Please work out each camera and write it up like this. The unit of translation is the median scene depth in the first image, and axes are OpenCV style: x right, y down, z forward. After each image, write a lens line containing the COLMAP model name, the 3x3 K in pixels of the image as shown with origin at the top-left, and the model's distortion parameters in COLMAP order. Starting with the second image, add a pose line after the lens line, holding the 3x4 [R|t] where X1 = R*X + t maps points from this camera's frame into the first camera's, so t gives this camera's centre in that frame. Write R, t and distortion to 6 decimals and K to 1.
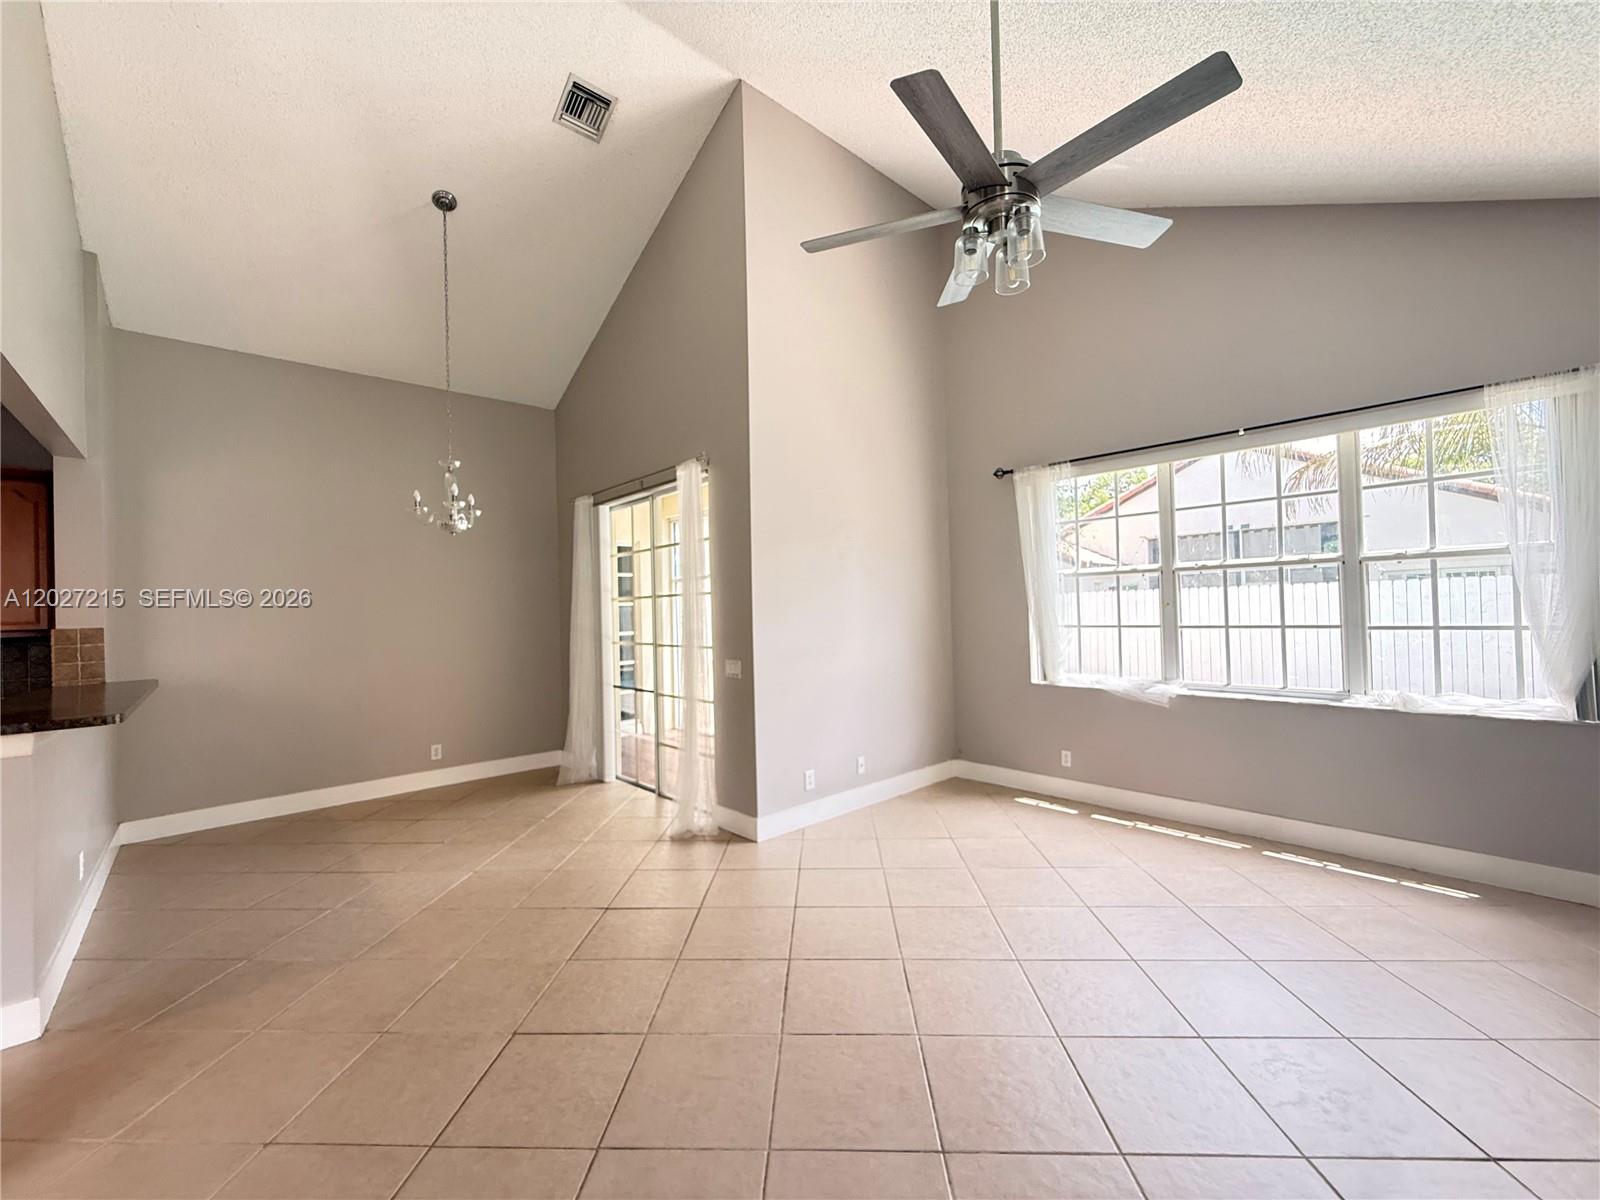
lens RADIAL K [[660.5, 0, 800.0], [0, 660.5, 600.0], [0, 0, 1]] dist [0.001172, 0.000088]
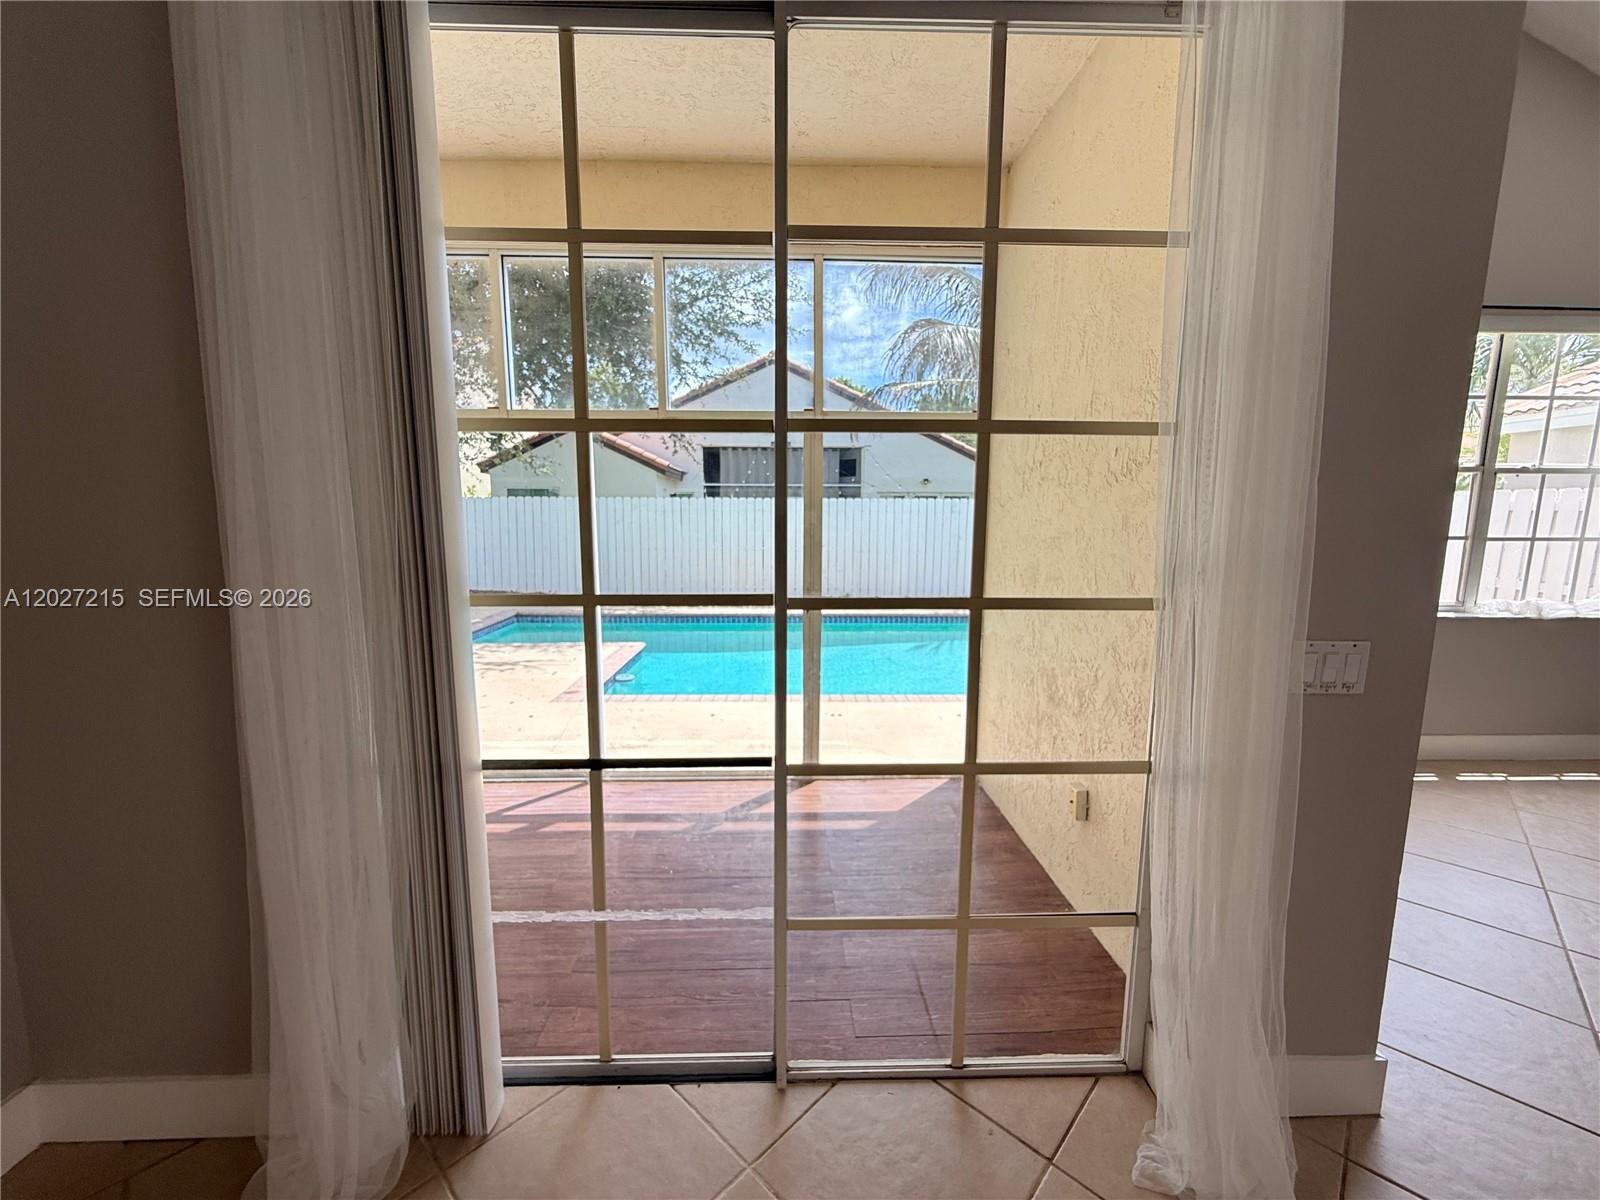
lens RADIAL K [[657.7, 0, 800.0], [0, 657.7, 600.0], [0, 0, 1]] dist [0.002173, 0.000141]
pose [[0.649673, -0.078519, 0.756148, -0.623894], [-0.028905, 0.991381, 0.127780, 0.037082], [-0.759664, -0.104872, 0.641804, 1.177706]]
